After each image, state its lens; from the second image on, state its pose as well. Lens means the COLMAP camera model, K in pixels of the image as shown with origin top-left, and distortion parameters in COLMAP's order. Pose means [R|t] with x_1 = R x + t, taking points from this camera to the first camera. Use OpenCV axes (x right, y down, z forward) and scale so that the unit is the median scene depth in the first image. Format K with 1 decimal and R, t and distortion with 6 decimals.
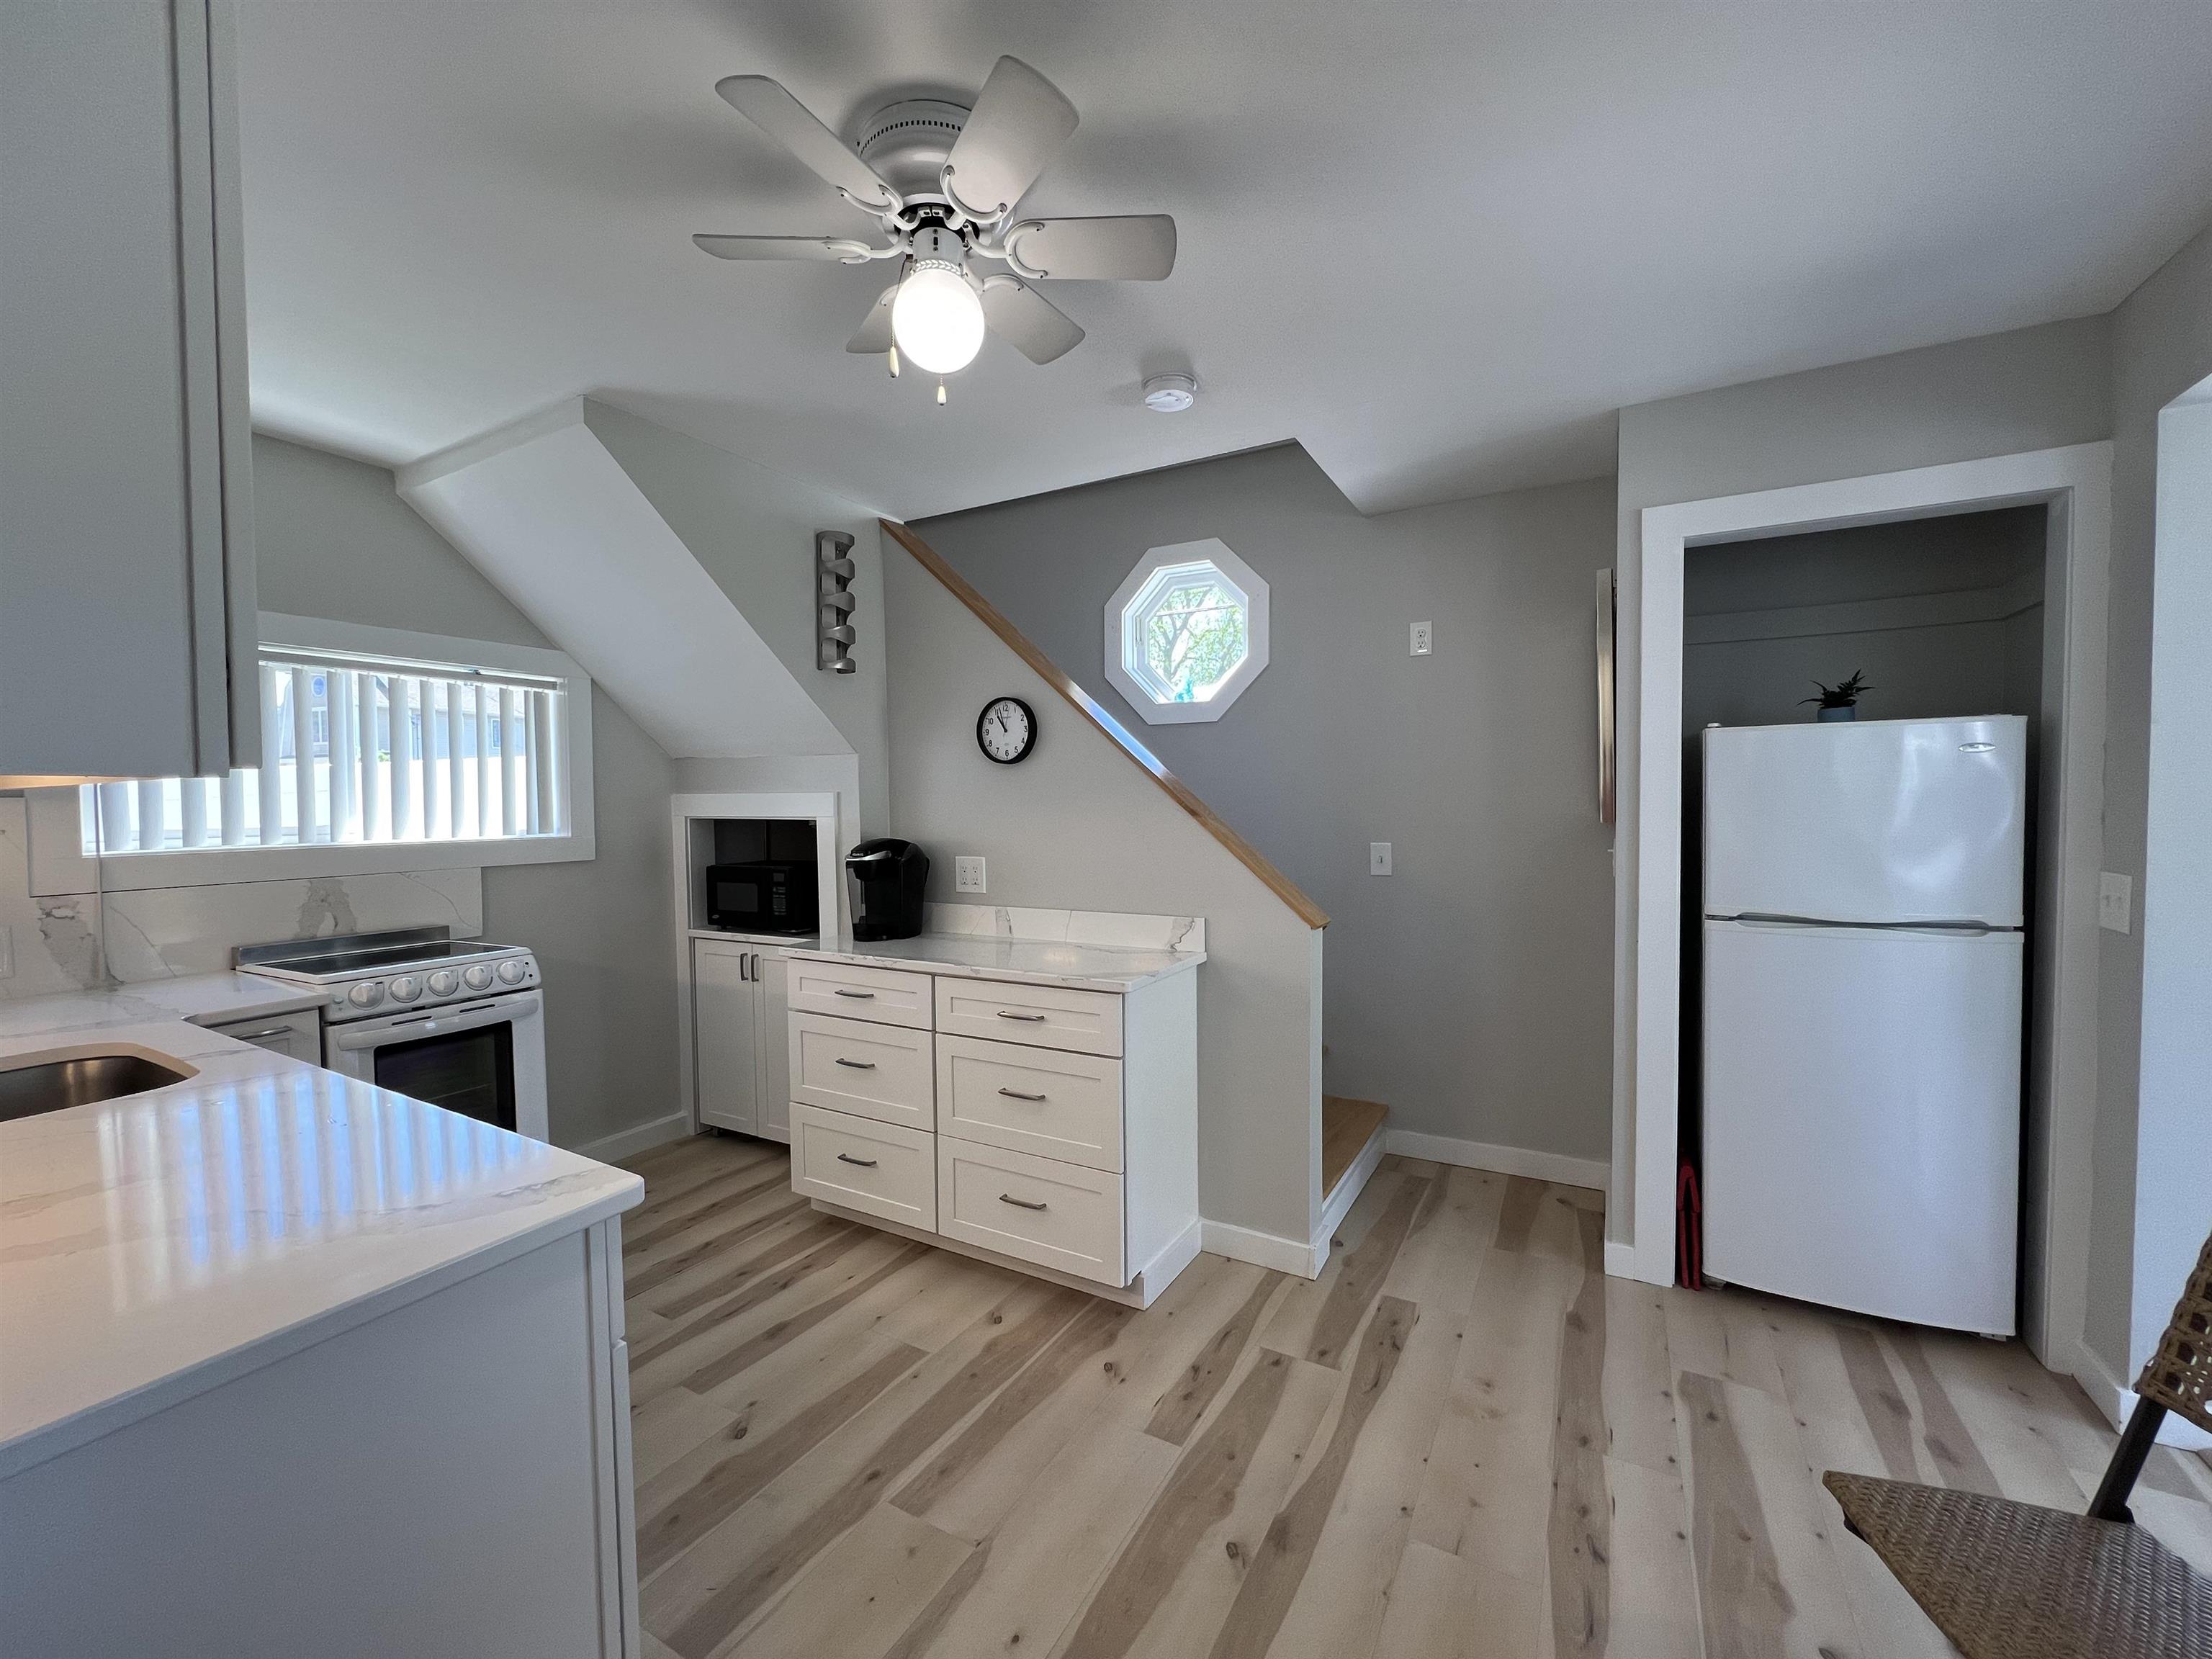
lens RADIAL K [[885.4, 0, 1101.9], [0, 885.4, 825.7], [0, 0, 1]] dist [-0.002028, 0.000170]
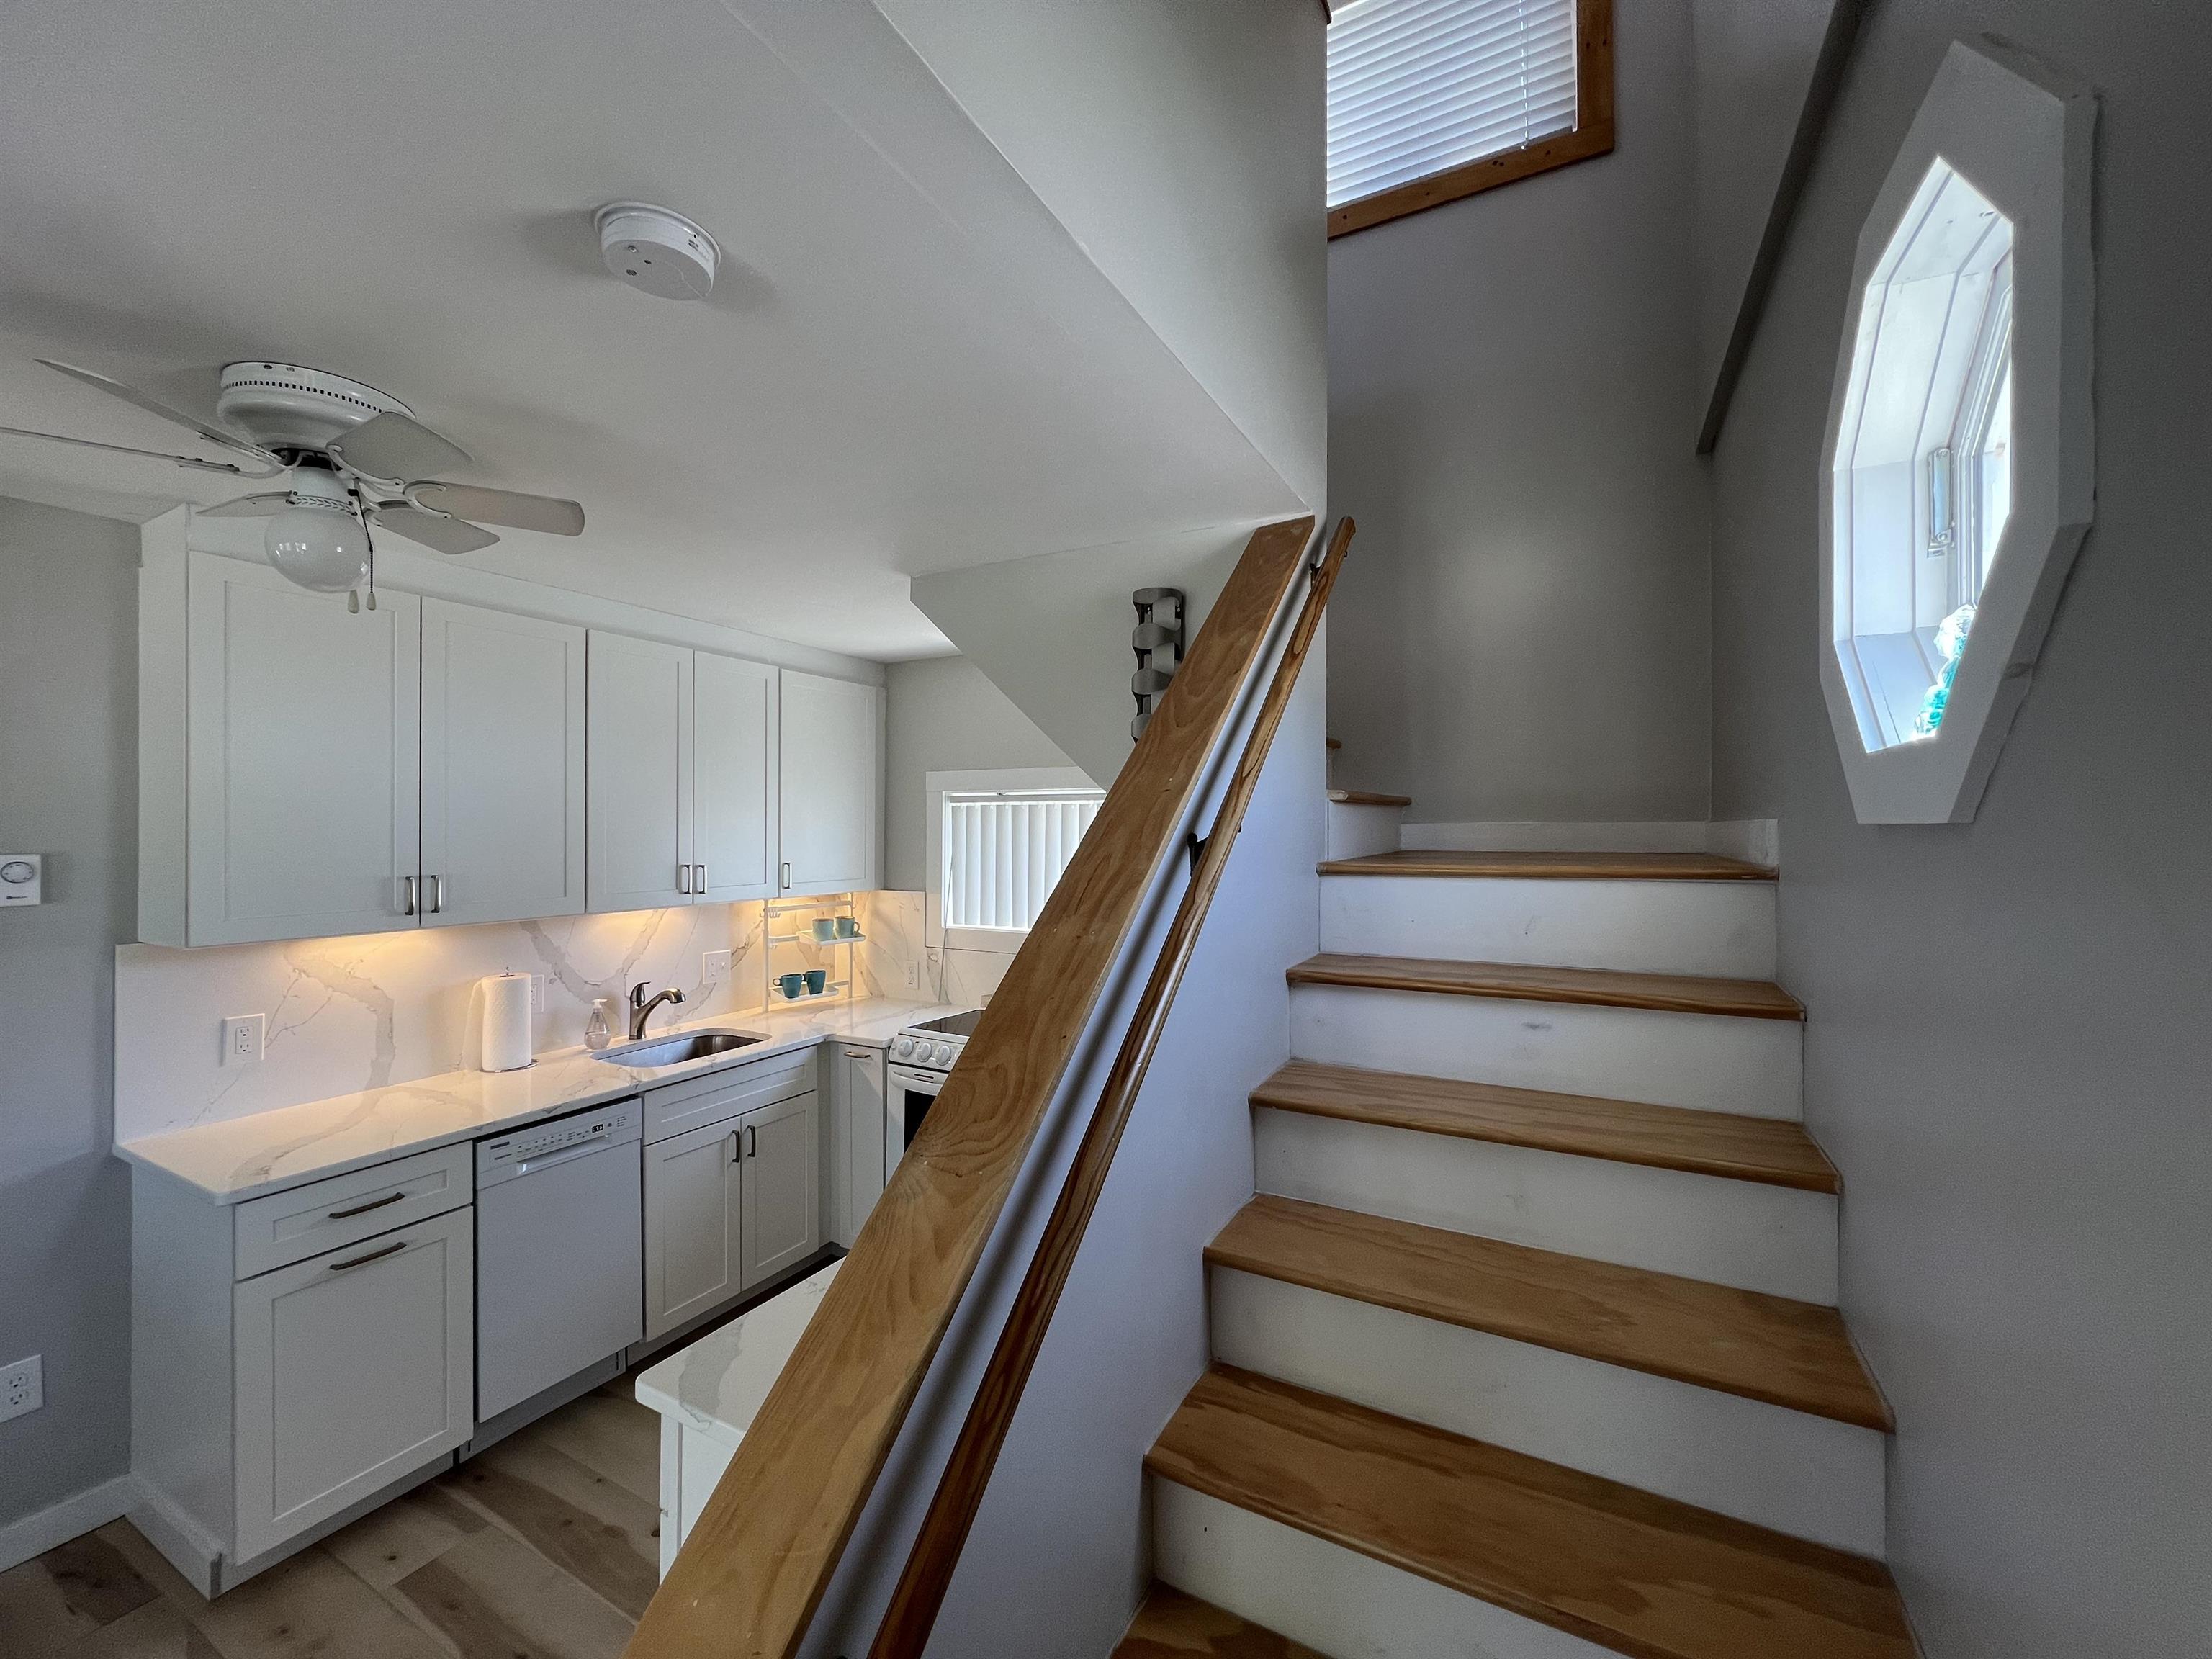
lens RADIAL K [[885.4, 0, 1100.7], [0, 885.4, 826.7], [0, 0, 1]] dist [-0.002028, 0.000170]
pose [[0.018538, 0.007515, -0.999800, 0.511390], [-0.031944, 0.999466, 0.006920, -0.158928], [0.999318, 0.031809, 0.018769, 1.104634]]
